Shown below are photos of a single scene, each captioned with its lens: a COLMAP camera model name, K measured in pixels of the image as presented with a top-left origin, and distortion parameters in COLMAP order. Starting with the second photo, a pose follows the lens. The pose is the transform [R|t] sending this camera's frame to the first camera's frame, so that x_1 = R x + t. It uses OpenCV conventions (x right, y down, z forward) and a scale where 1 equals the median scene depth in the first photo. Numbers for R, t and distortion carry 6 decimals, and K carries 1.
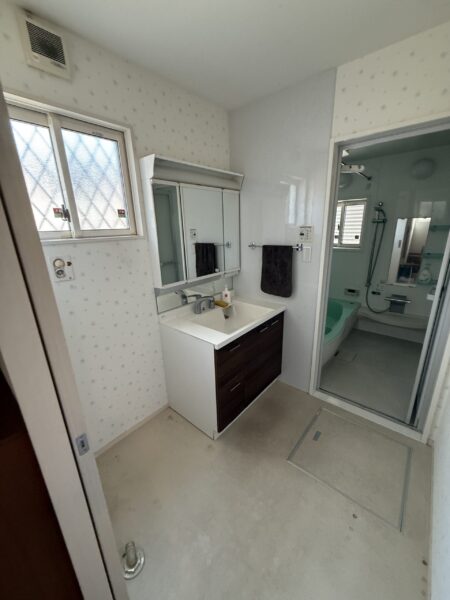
lens RADIAL K [[240.4, 0, 223.5], [0, 240.4, 299.6], [0, 0, 1]] dist [-0.002689, 0.000022]
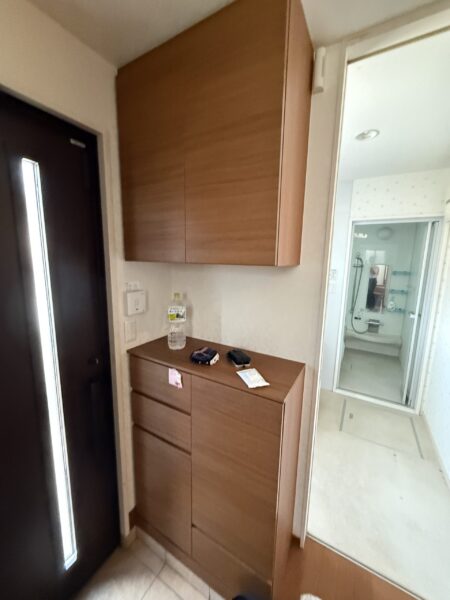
lens RADIAL K [[240.4, 0, 225.5], [0, 240.4, 298.9], [0, 0, 1]] dist [-0.002689, 0.000022]
pose [[0.983400, 0.020339, 0.180307, -0.331735], [0.004261, 0.990835, -0.135007, 0.043102], [-0.181401, 0.133534, 0.974301, -0.178429]]
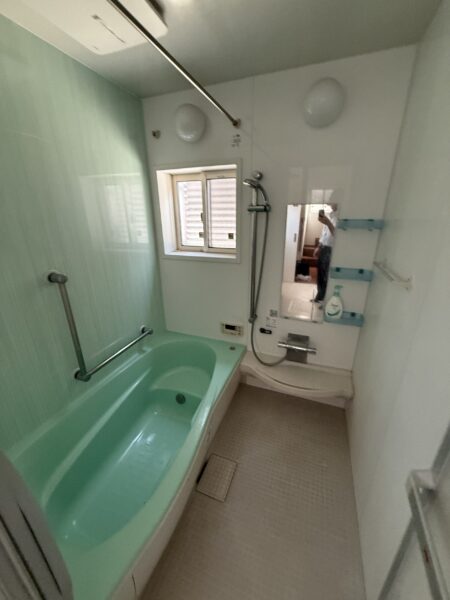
lens RADIAL K [[240.4, 0, 225.8], [0, 240.4, 297.7], [0, 0, 1]] dist [-0.002689, 0.000022]
pose [[0.940122, -0.097527, 0.326587, 0.363386], [0.081893, 0.994753, 0.061318, -0.158555], [-0.330854, -0.030901, 0.943176, 0.483741]]
